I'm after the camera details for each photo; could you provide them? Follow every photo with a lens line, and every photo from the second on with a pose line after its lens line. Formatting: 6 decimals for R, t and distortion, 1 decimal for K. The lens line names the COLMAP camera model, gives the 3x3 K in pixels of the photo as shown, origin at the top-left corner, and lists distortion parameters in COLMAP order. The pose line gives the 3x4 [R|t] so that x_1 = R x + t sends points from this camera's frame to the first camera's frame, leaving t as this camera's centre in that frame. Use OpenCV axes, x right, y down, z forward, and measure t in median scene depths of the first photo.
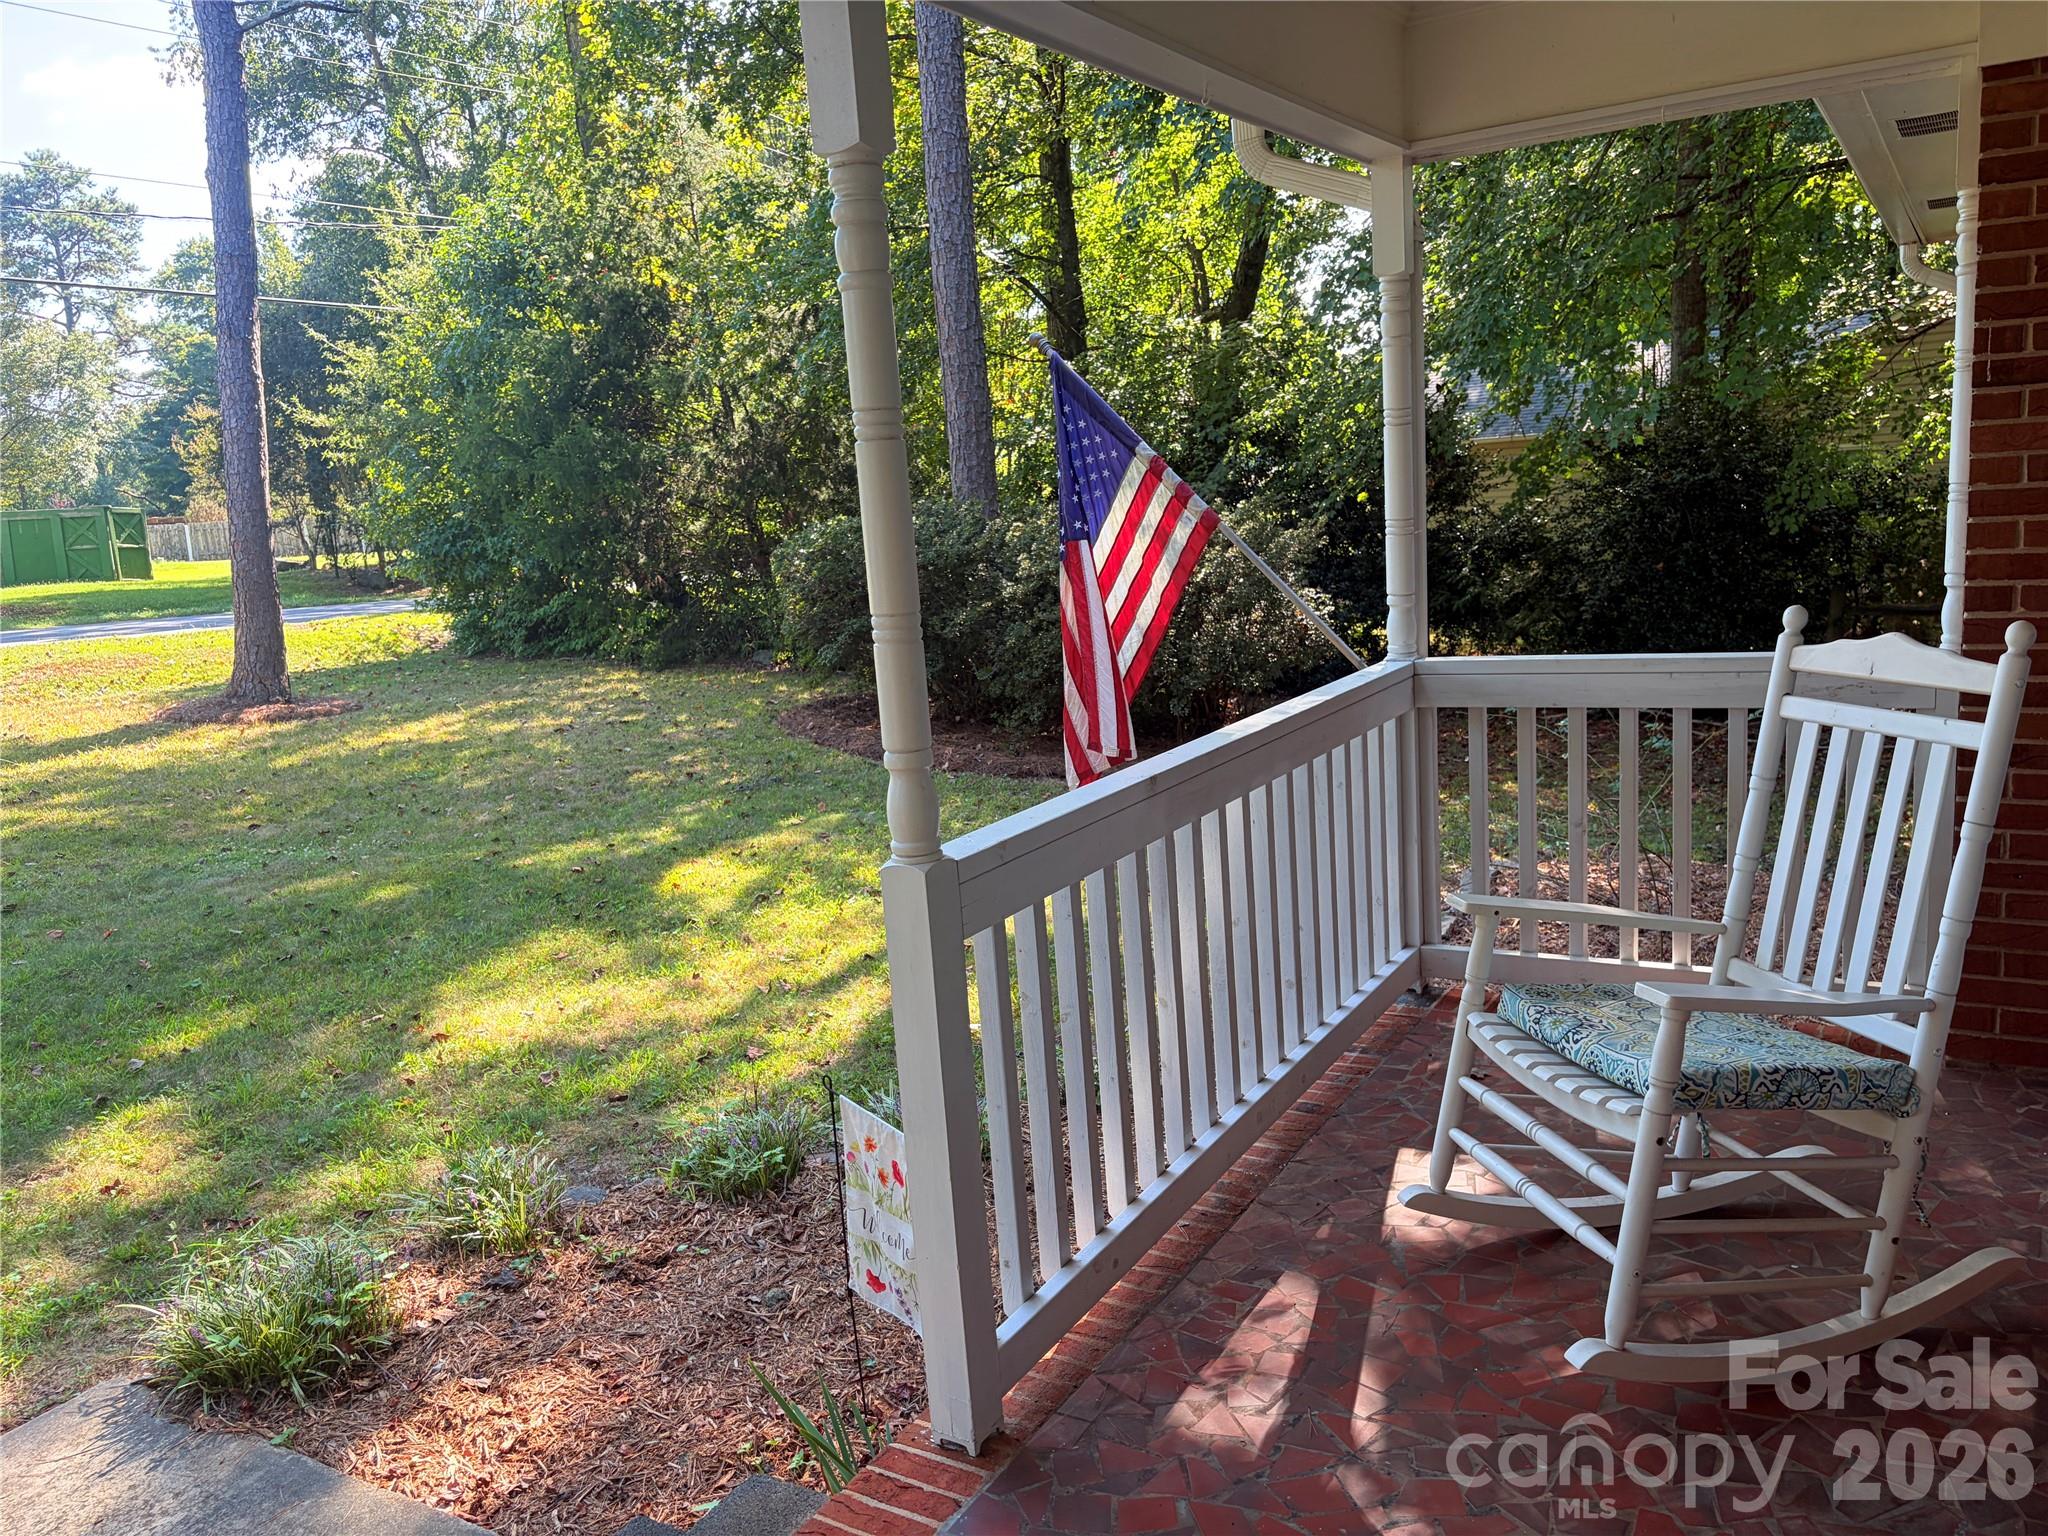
lens RADIAL K [[1547.7, 0, 1024.0], [0, 1547.7, 768.0], [0, 0, 1]] dist [0.078997, -0.088471]
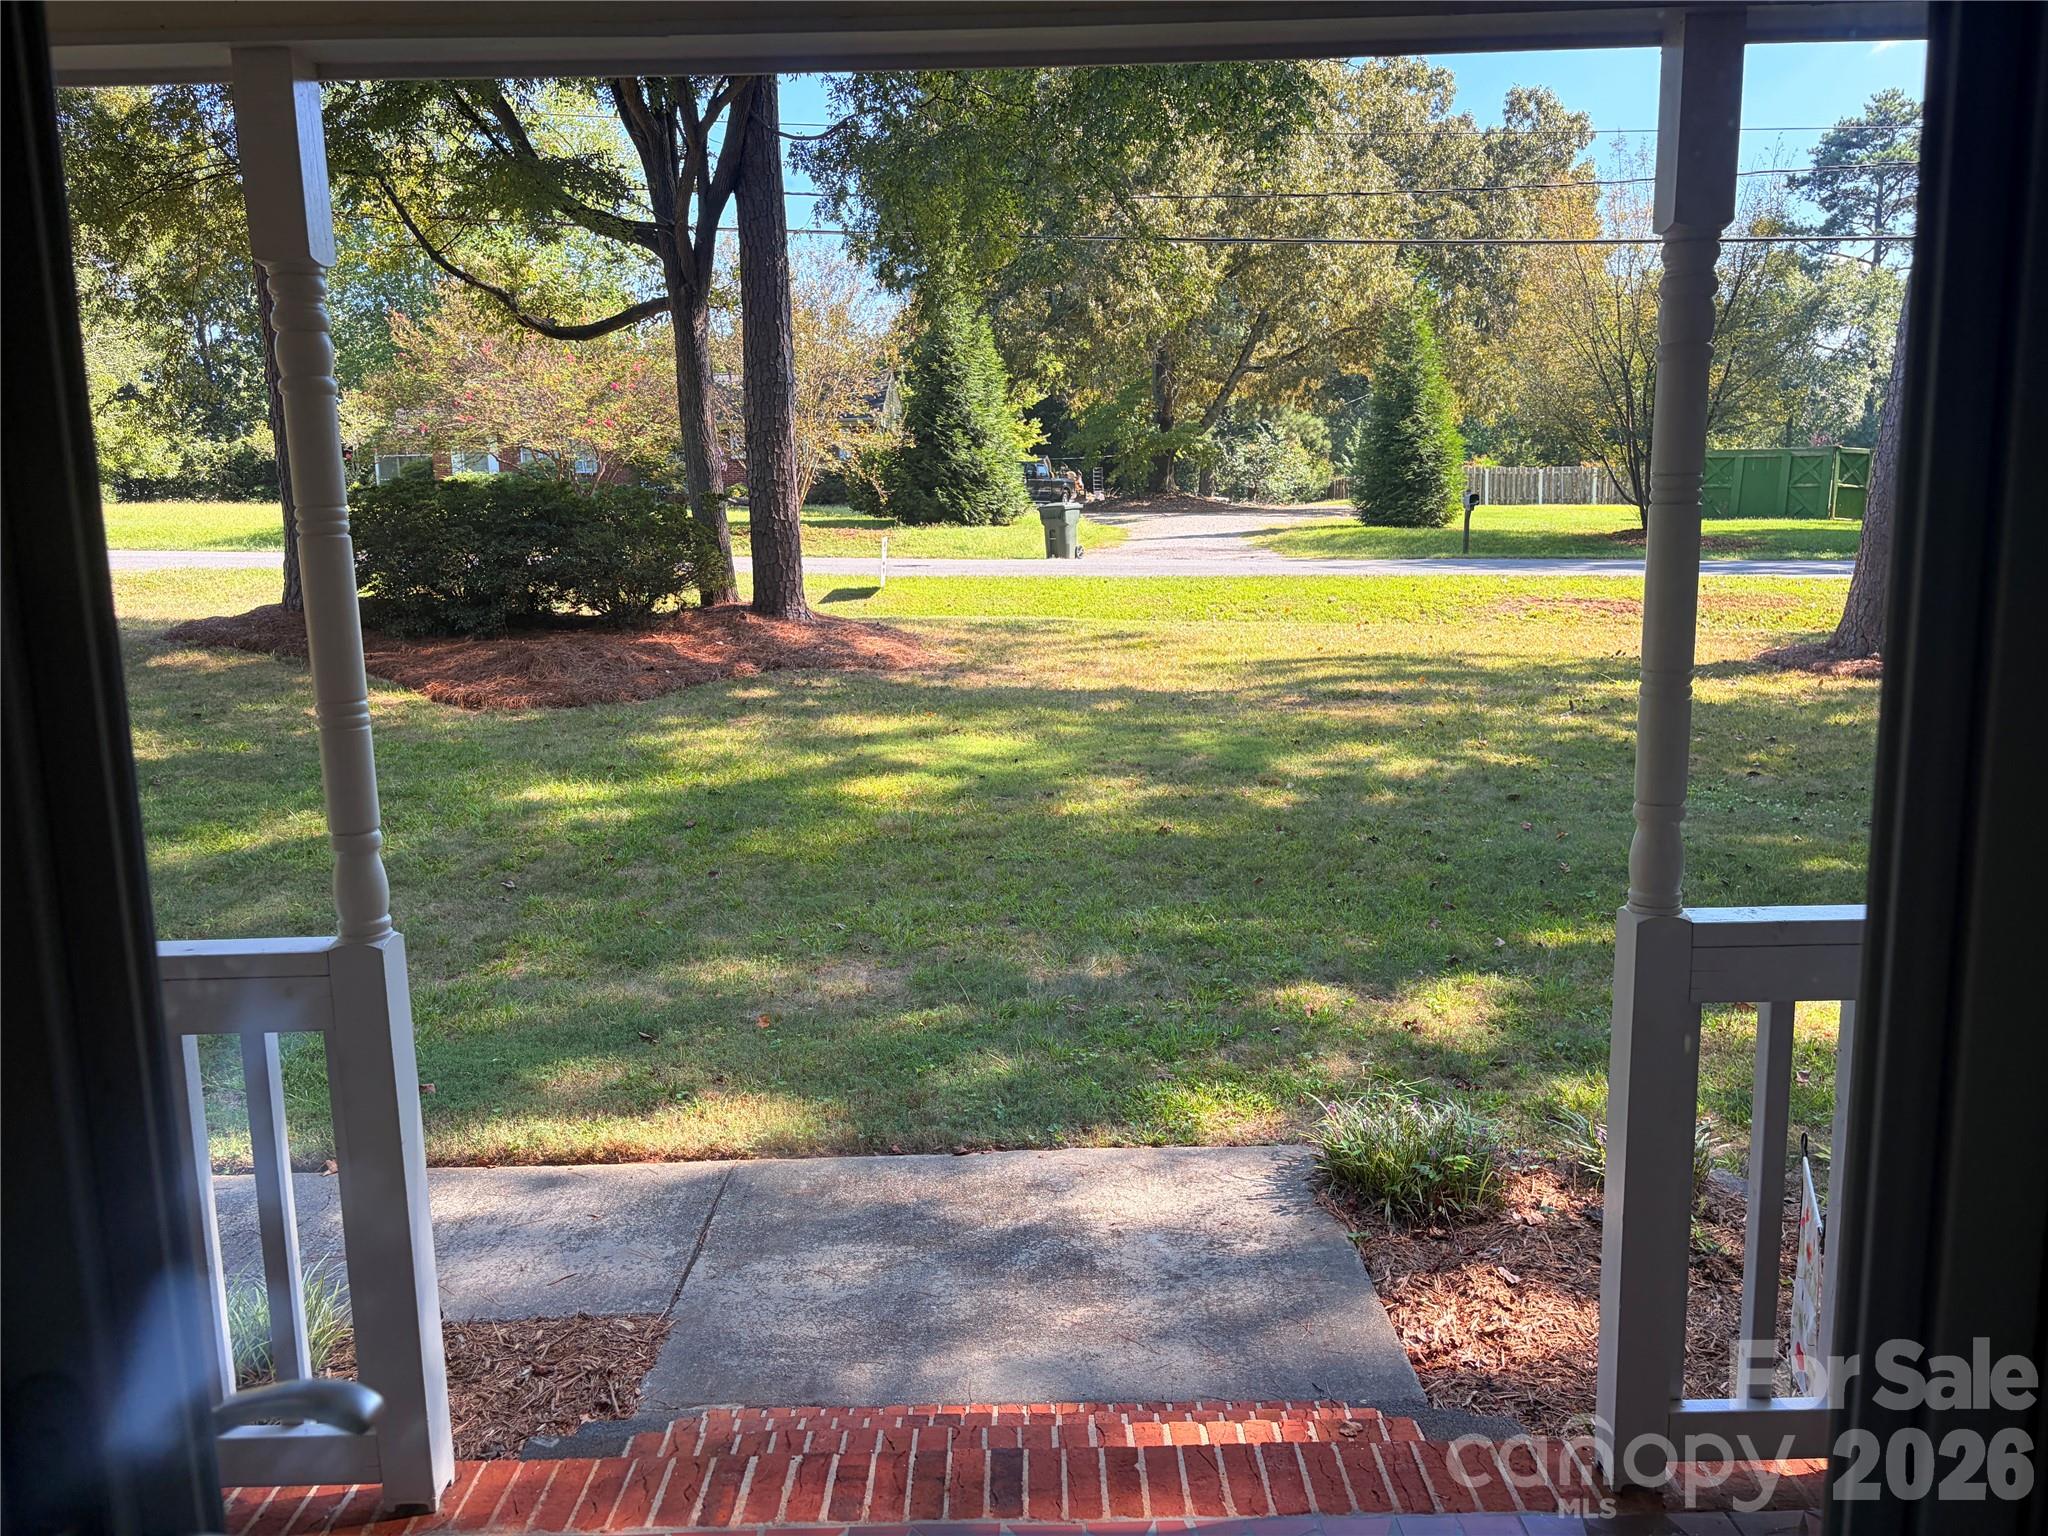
lens RADIAL K [[1547.7, 0, 1024.0], [0, 1547.7, 768.0], [0, 0, 1]] dist [0.078997, -0.088471]
pose [[0.533765, 0.201232, -0.821341, 0.218215], [-0.169292, 0.977039, 0.129361, -0.039727], [0.828514, 0.069998, 0.555577, 0.028790]]
